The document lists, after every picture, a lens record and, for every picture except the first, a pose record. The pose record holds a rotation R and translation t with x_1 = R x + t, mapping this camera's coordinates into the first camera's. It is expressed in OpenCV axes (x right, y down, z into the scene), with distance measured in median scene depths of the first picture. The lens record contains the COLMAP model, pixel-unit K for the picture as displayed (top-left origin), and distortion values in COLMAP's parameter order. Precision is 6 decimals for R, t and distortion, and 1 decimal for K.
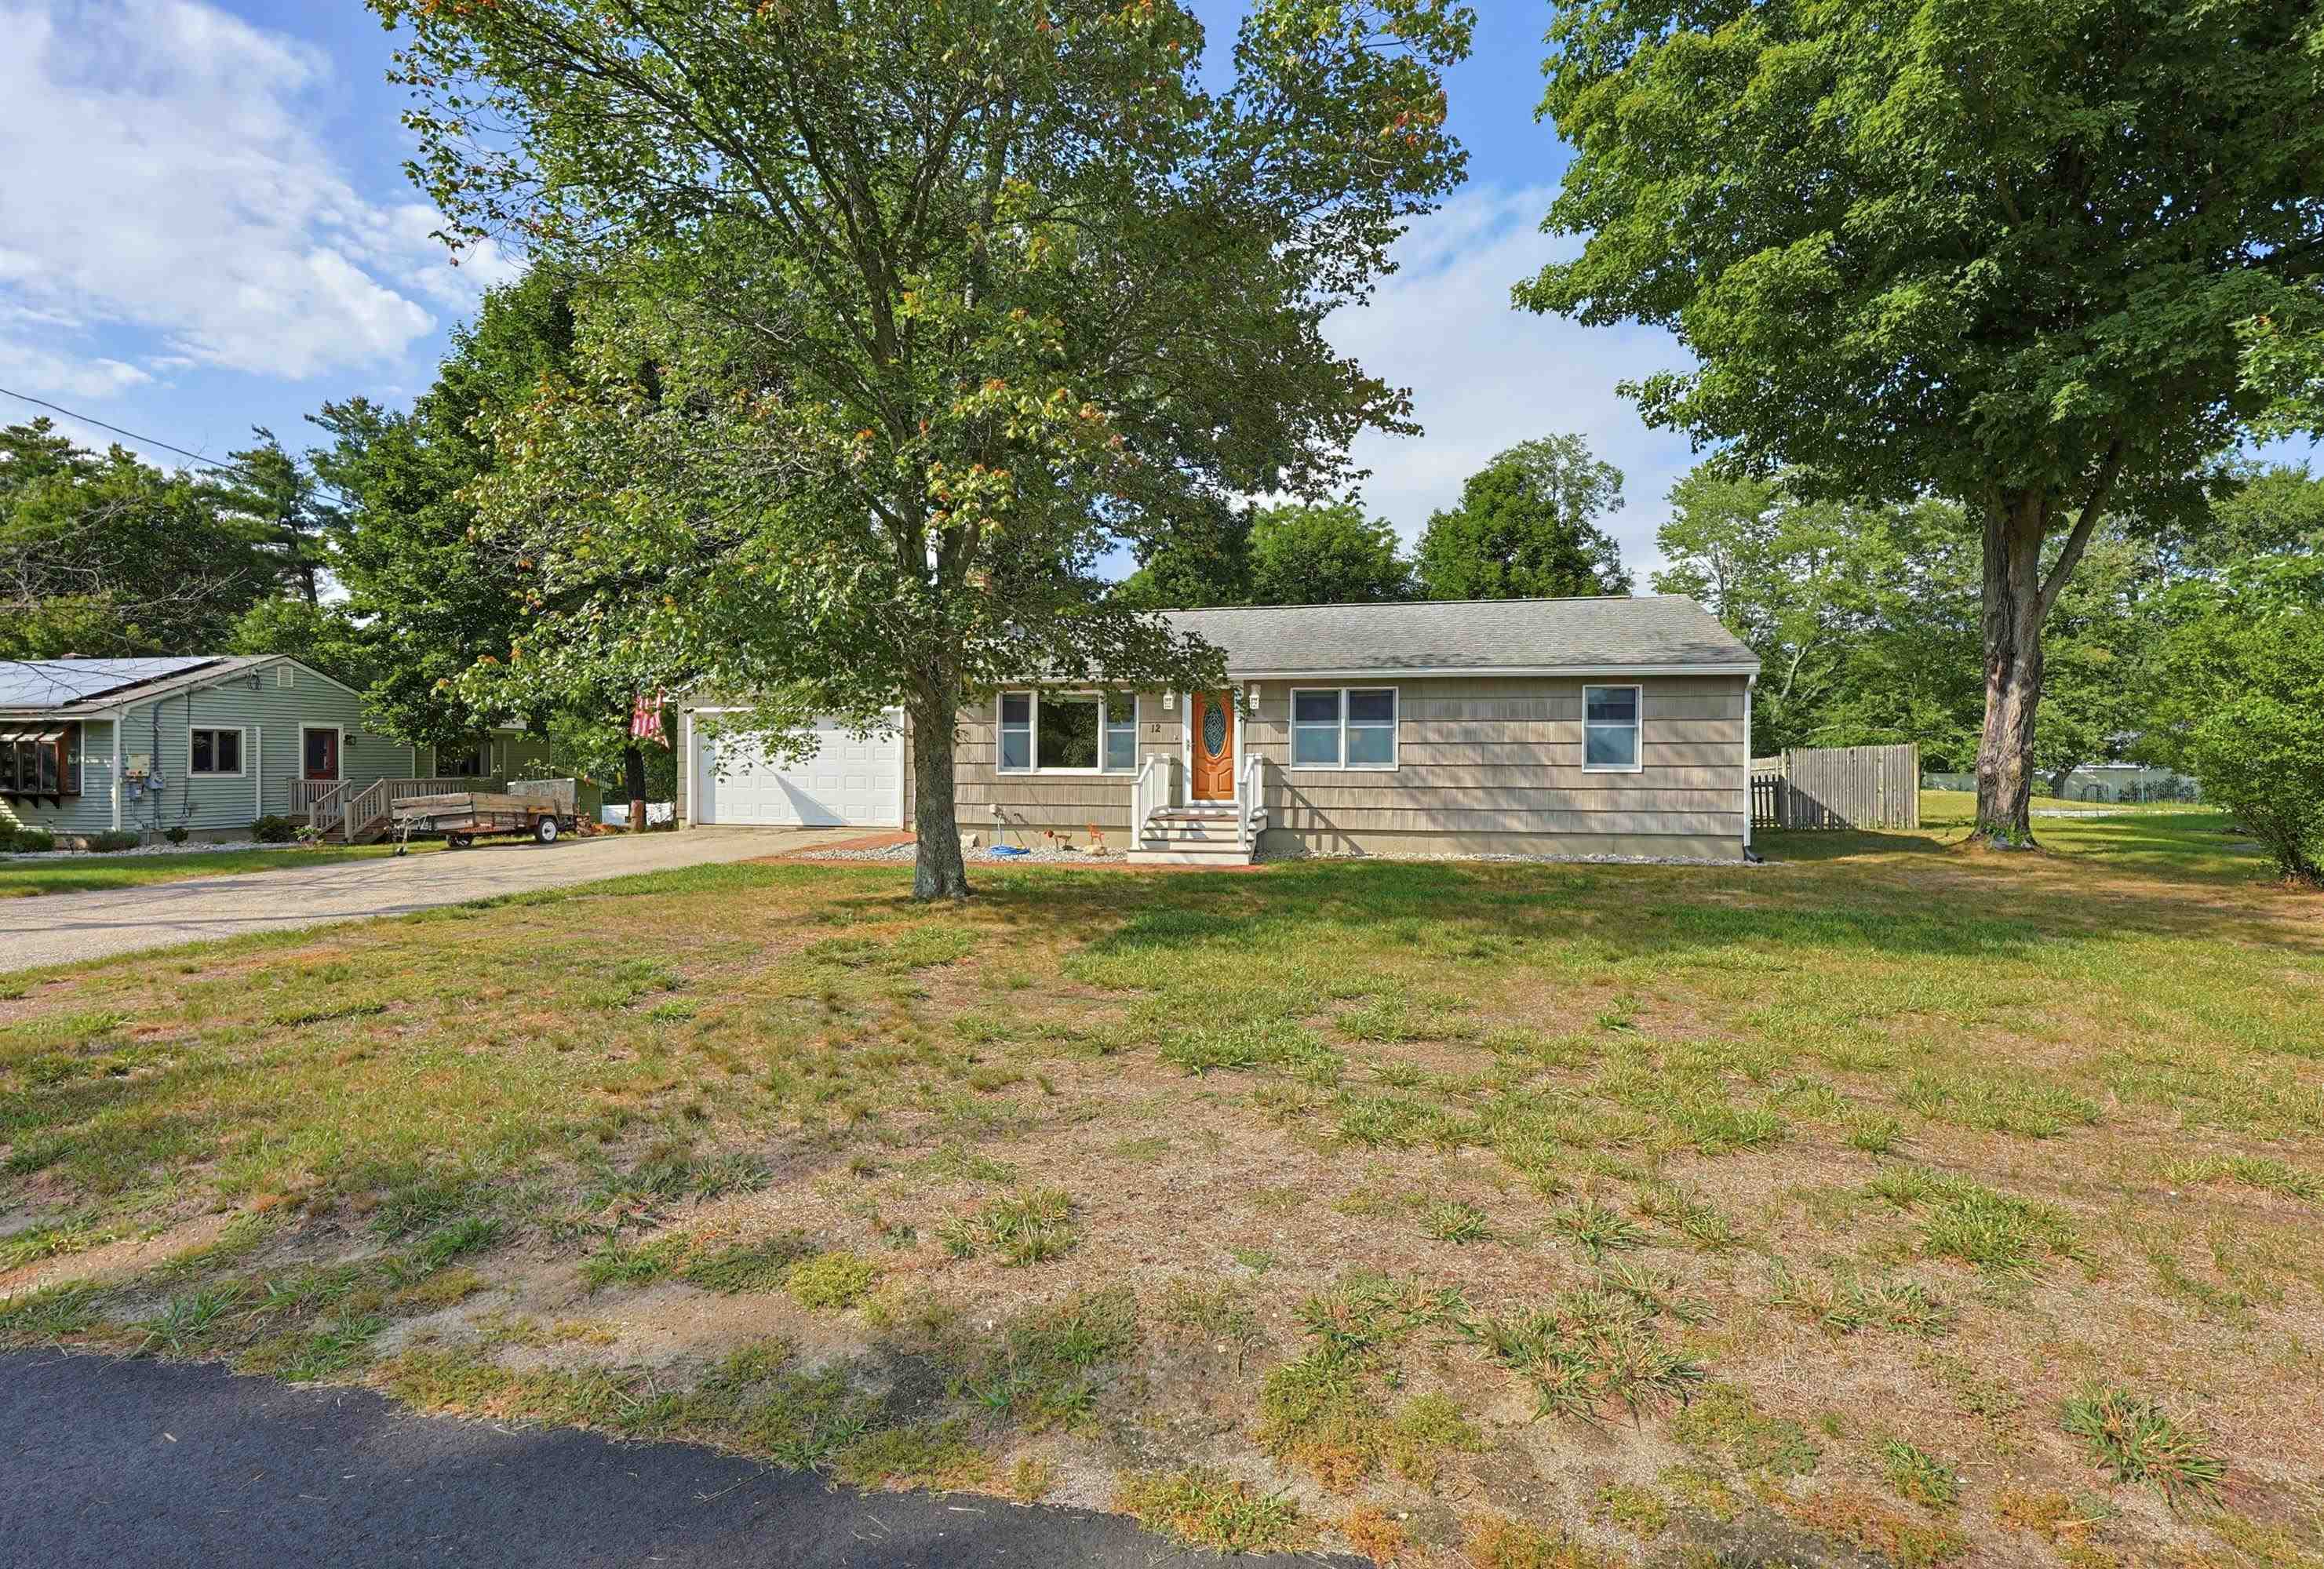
lens RADIAL K [[1062.8, 0, 1248.4], [0, 1062.8, 756.1], [0, 0, 1]] dist [-0.001162, 0.000196]
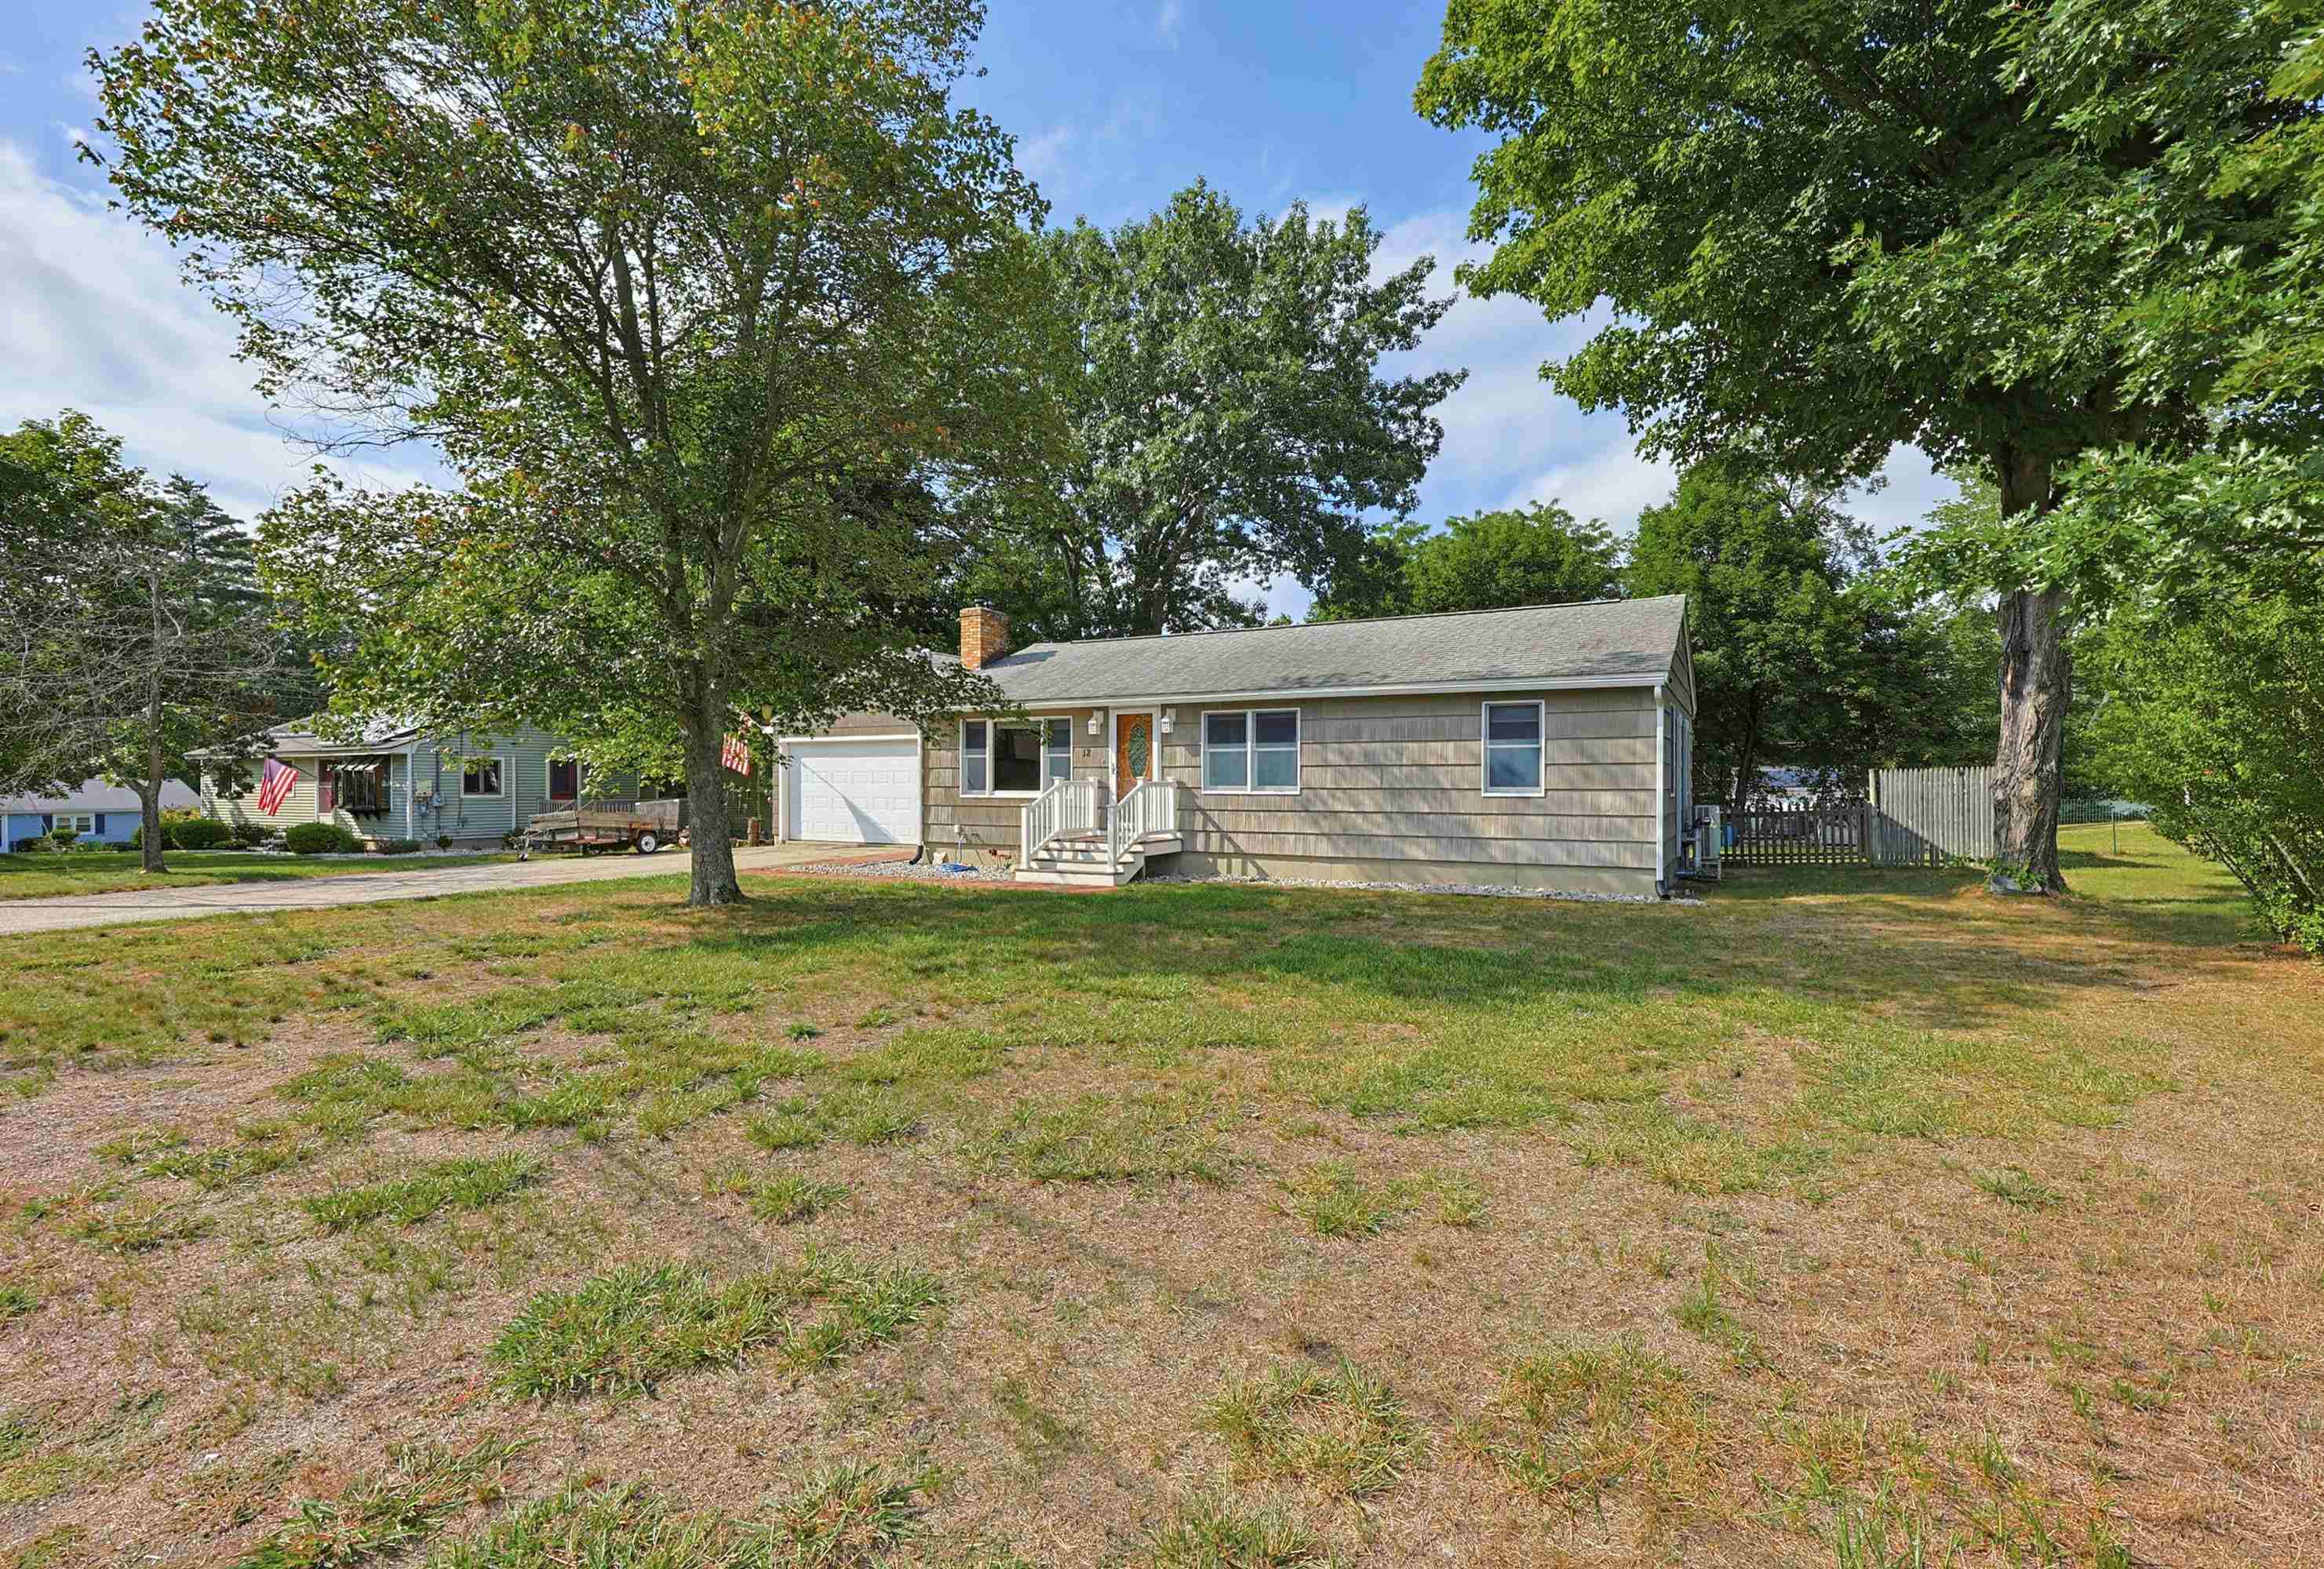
lens RADIAL K [[1088.1, 0, 1230.1], [0, 1088.1, 779.1], [0, 0, 1]] dist [0.000015, -0.000052]
pose [[0.955445, -0.002177, -0.295161, 0.366757], [0.002334, 0.999997, 0.000180, -0.000305], [0.295160, -0.000861, 0.955448, 0.030833]]
